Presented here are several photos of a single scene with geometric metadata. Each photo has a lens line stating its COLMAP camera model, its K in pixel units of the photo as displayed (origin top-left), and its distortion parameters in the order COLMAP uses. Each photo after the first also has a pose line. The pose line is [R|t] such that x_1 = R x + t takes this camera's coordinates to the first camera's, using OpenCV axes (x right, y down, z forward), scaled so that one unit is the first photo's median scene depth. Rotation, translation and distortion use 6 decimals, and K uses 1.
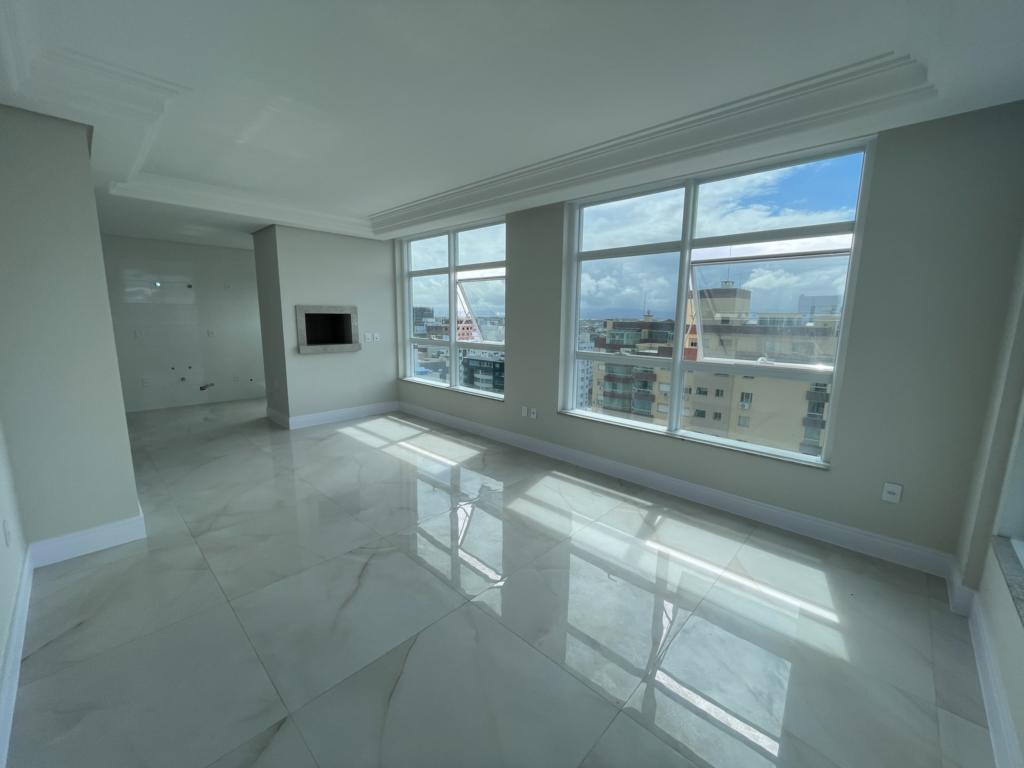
lens RADIAL K [[412.8, 0, 510.7], [0, 412.8, 383.8], [0, 0, 1]] dist [-0.001757, -0.000771]
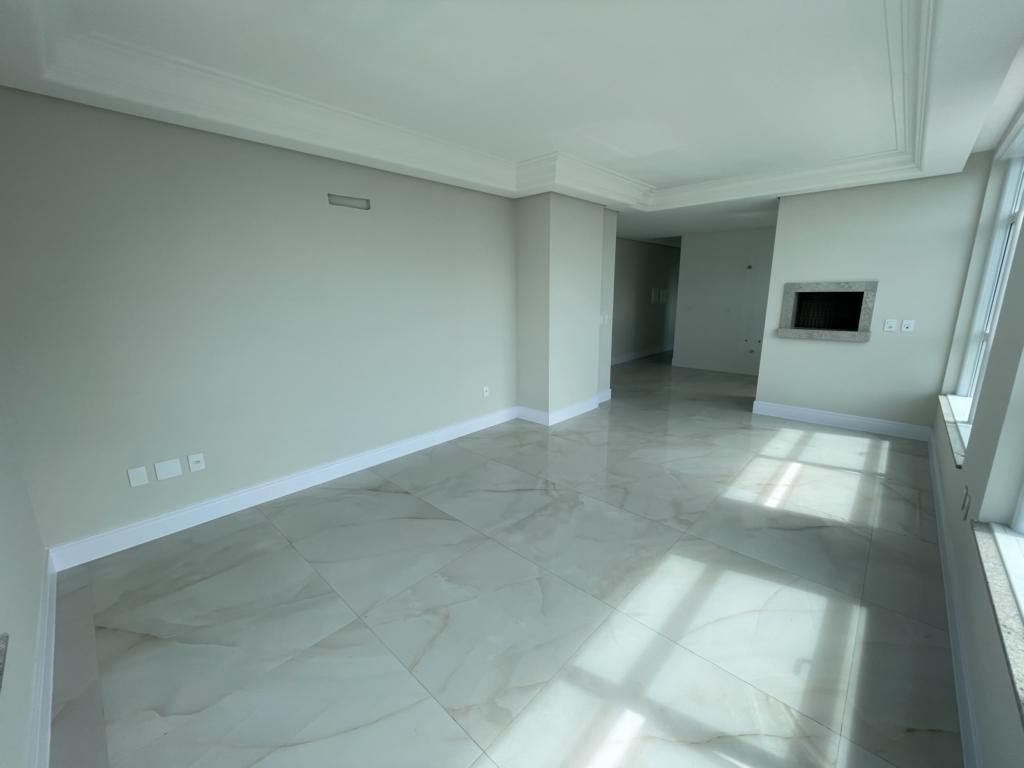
lens RADIAL K [[415.8, 0, 512.6], [0, 415.8, 382.9], [0, 0, 1]] dist [0.000451, -0.000675]
pose [[0.008219, 0.206119, -0.978492, 0.414194], [-0.151739, 0.967451, 0.202519, -0.070792], [0.988386, 0.146811, 0.039227, 0.394545]]
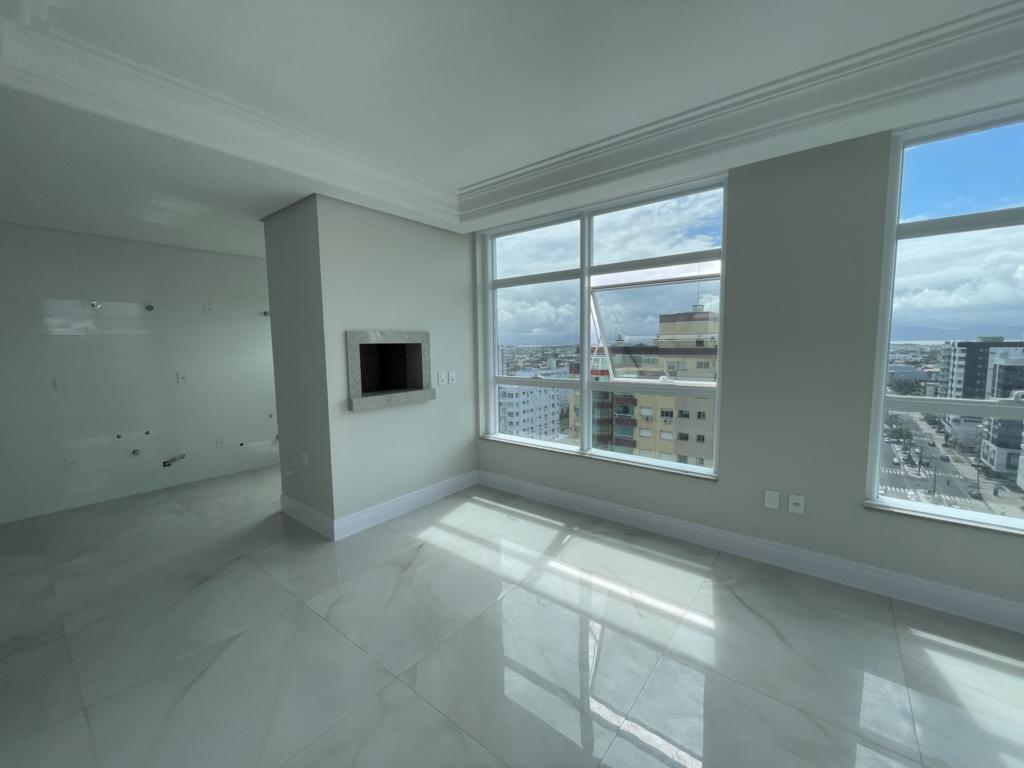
lens RADIAL K [[412.8, 0, 510.7], [0, 412.8, 383.8], [0, 0, 1]] dist [-0.001757, -0.000771]
pose [[0.995831, -0.034278, 0.084535, -0.332088], [0.039858, 0.997074, -0.065232, -0.064491], [-0.082051, 0.068330, 0.994283, 0.385913]]
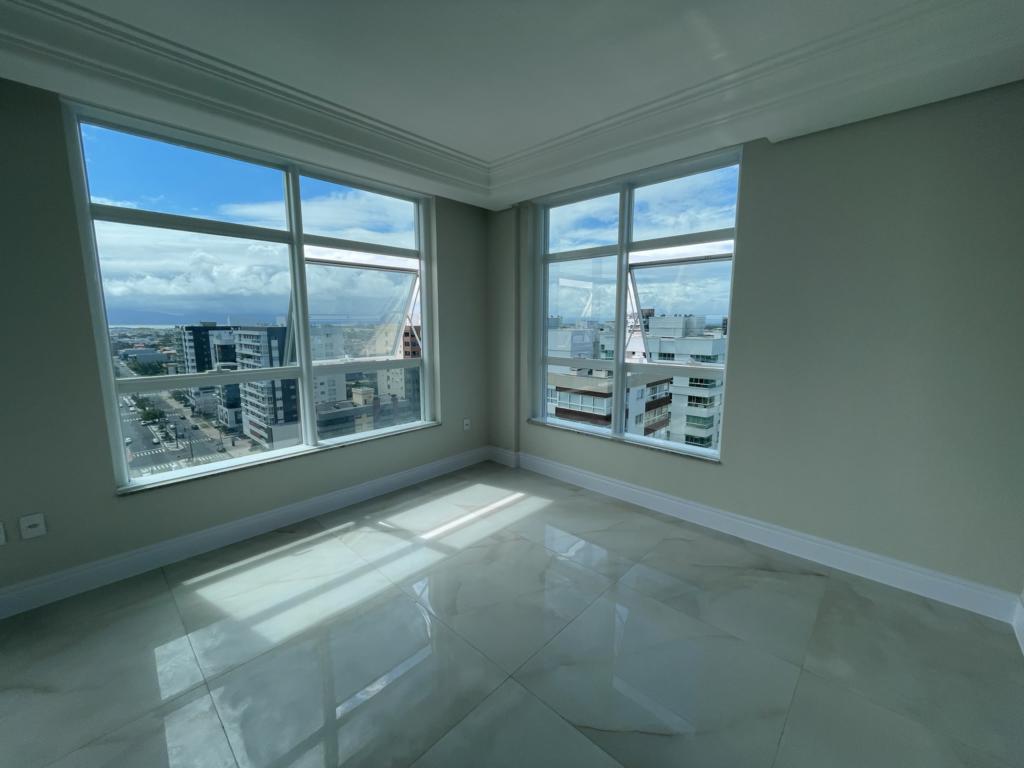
lens RADIAL K [[412.8, 0, 510.7], [0, 412.8, 383.8], [0, 0, 1]] dist [-0.001757, -0.000771]
pose [[-0.005133, -0.159511, 0.987183, -0.328854], [0.163136, 0.973837, 0.158203, -0.061202], [-0.986590, 0.161857, 0.021023, 0.370194]]
